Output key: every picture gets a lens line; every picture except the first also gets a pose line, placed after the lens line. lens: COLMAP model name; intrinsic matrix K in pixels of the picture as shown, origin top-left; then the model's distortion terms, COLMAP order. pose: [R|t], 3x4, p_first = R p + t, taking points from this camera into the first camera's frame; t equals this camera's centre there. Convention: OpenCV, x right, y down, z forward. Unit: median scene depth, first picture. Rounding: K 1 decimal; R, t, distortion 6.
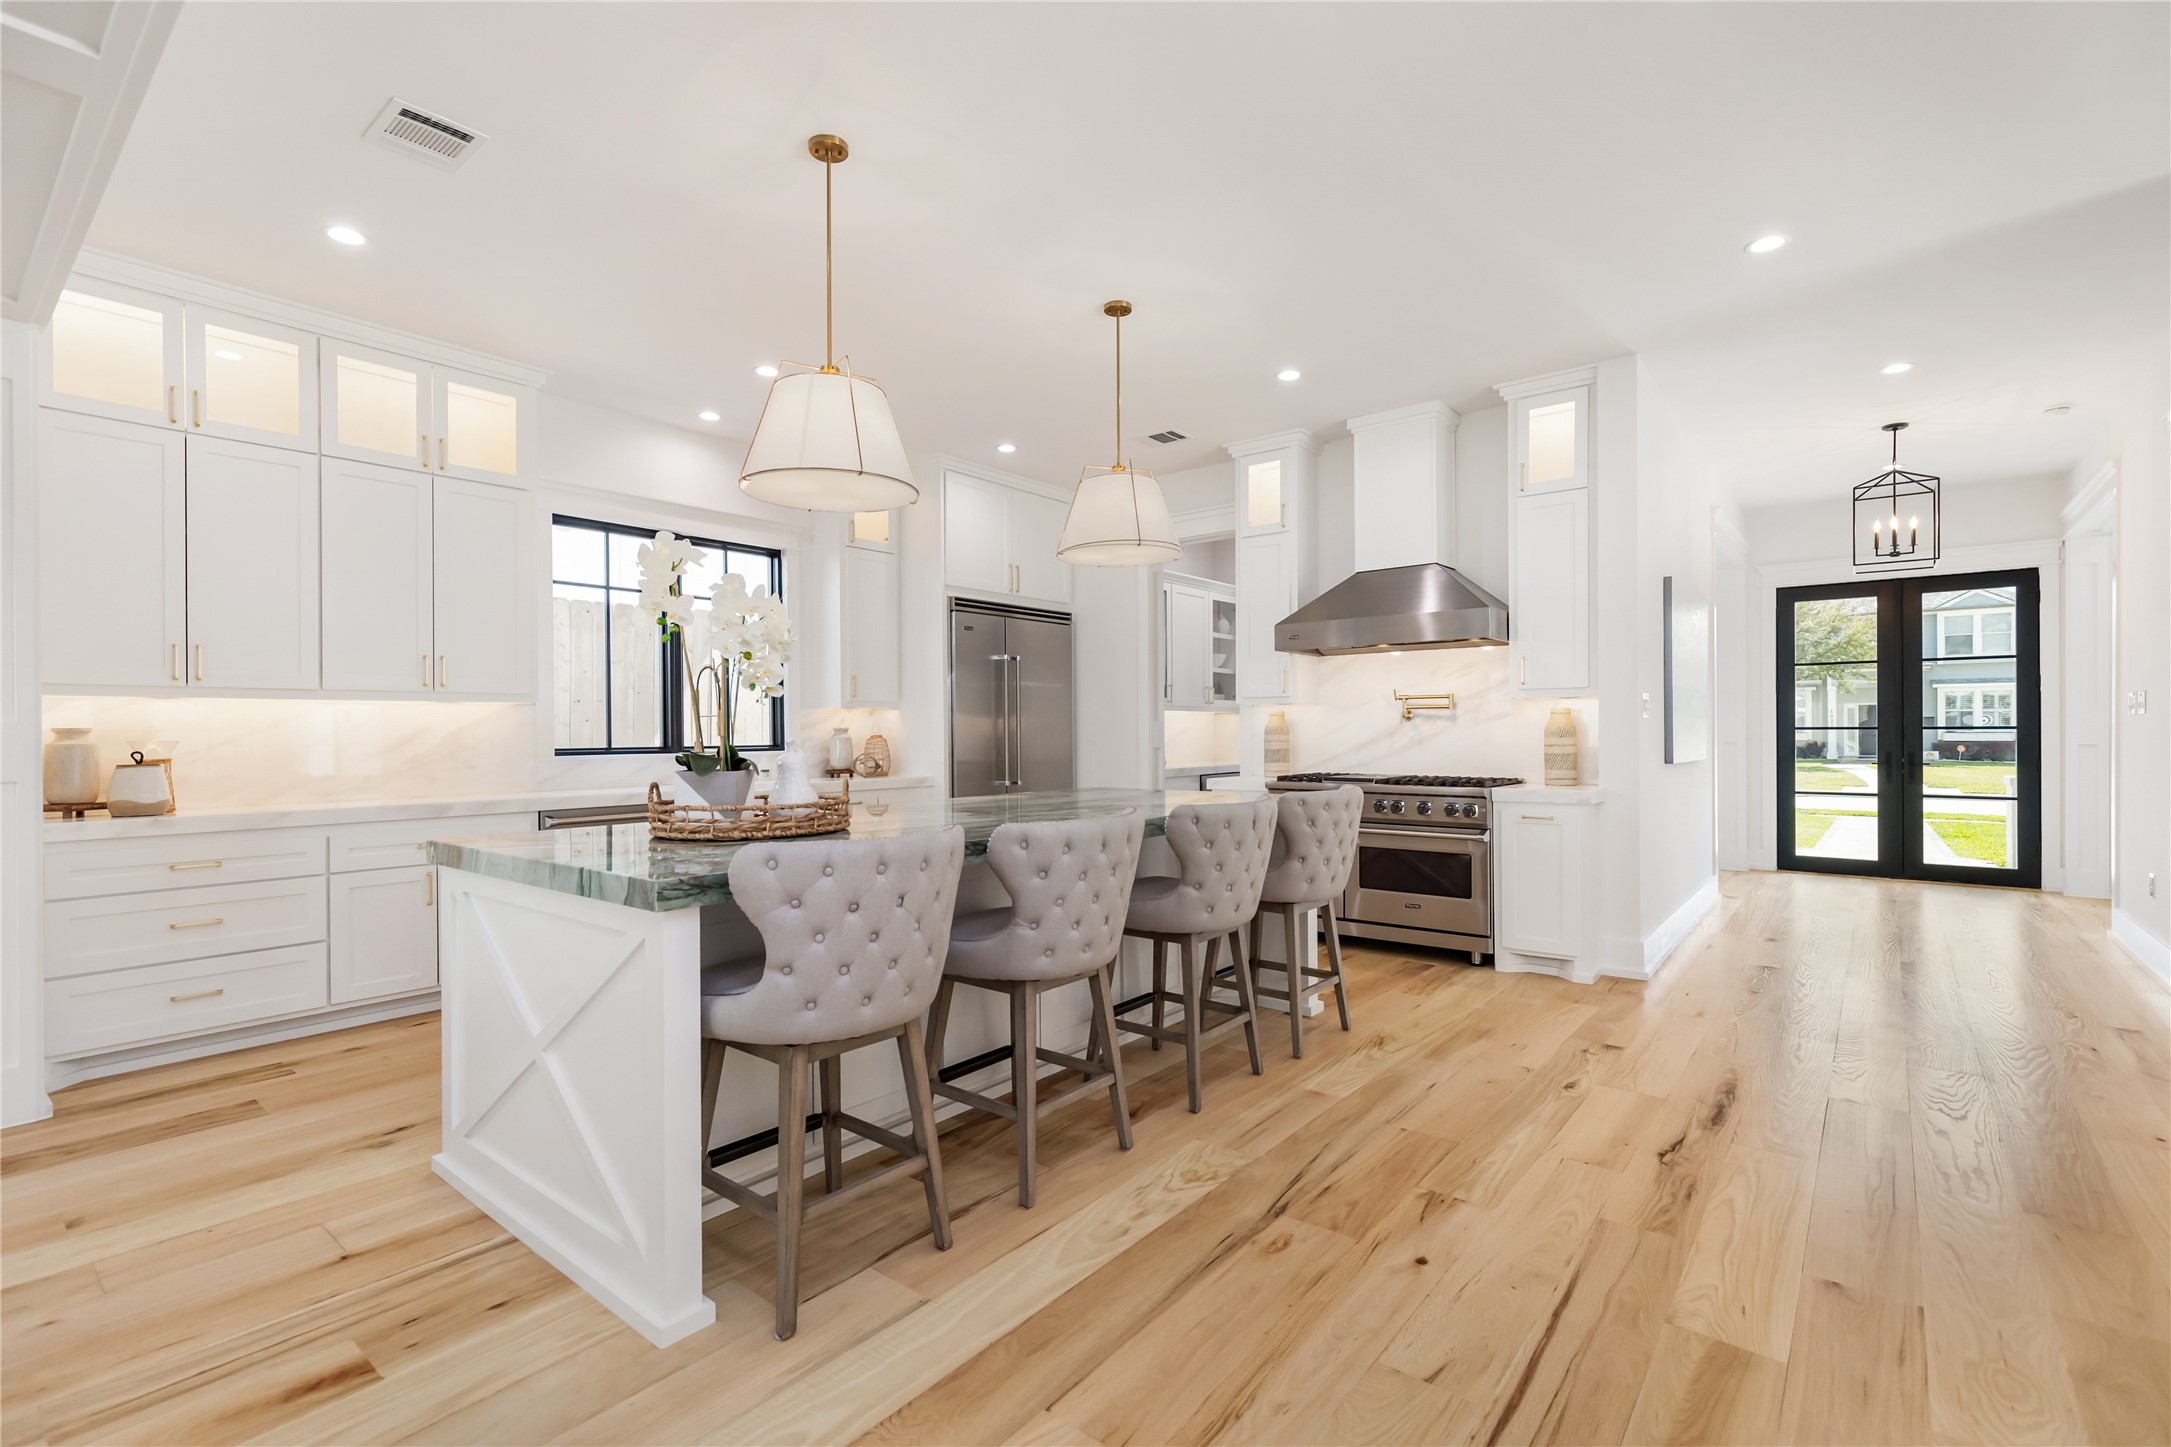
lens RADIAL K [[983.0, 0, 1089.5], [0, 983.0, 725.0], [0, 0, 1]] dist [0.004884, -0.000042]
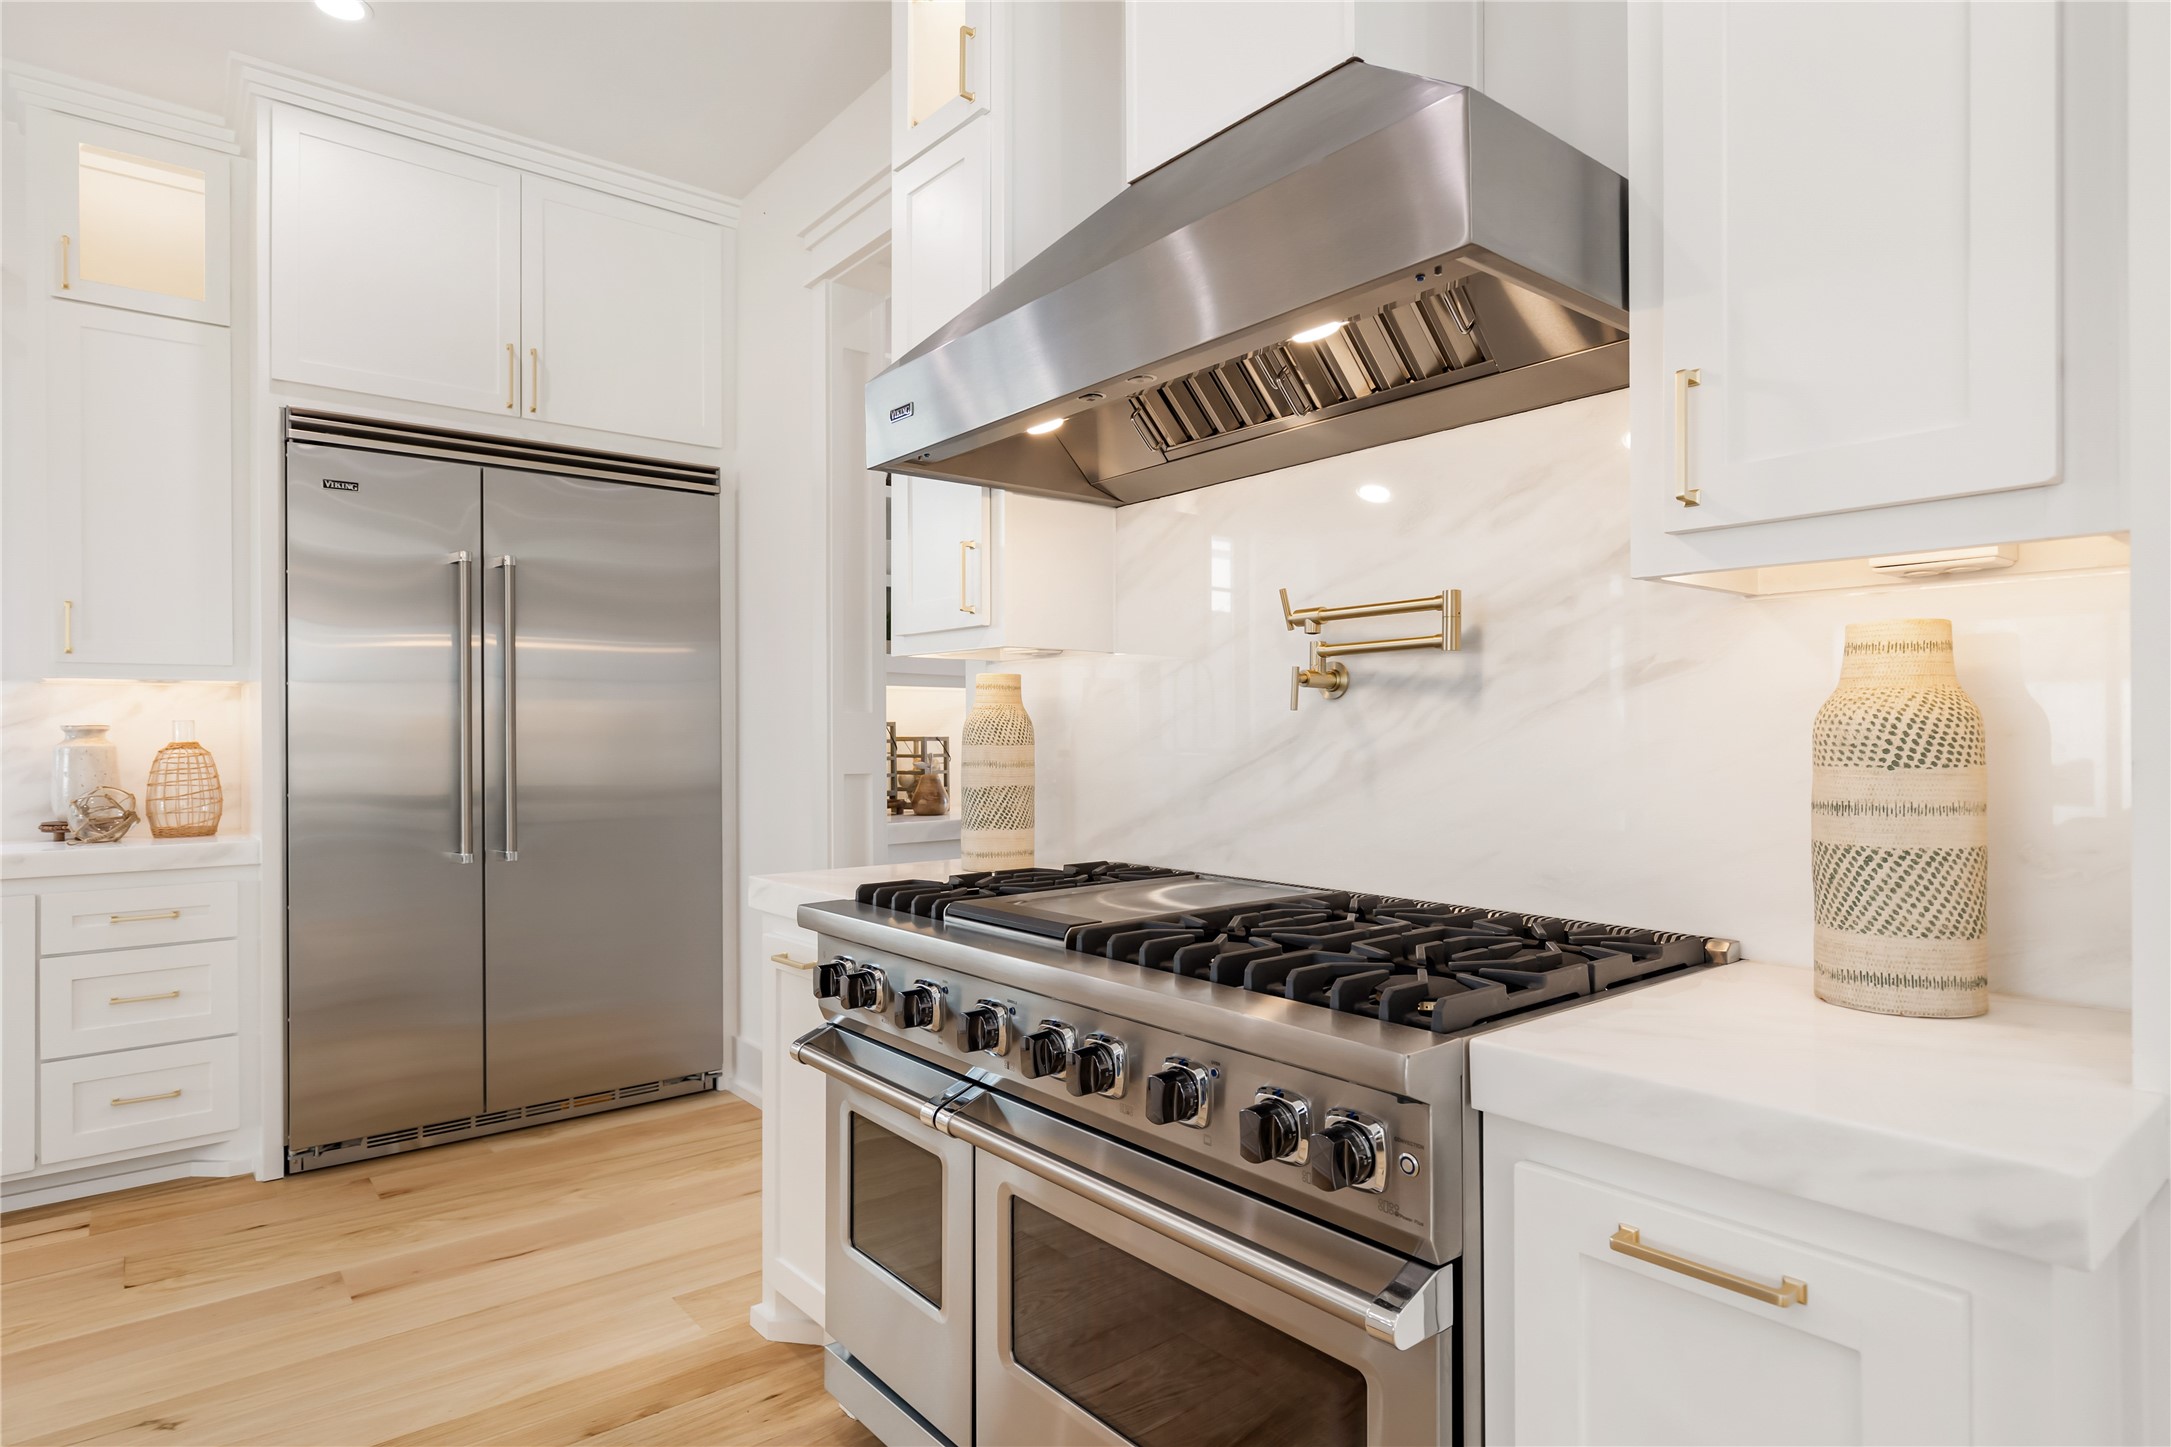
lens RADIAL K [[1181.3, 0, 1079.6], [0, 1181.3, 731.7], [0, 0, 1]] dist [-0.007008, -0.000328]
pose [[0.975884, 0.002989, -0.218271, 0.337213], [-0.002295, 0.999991, 0.003431, 0.004505], [0.218279, -0.002847, 0.975882, 0.668383]]
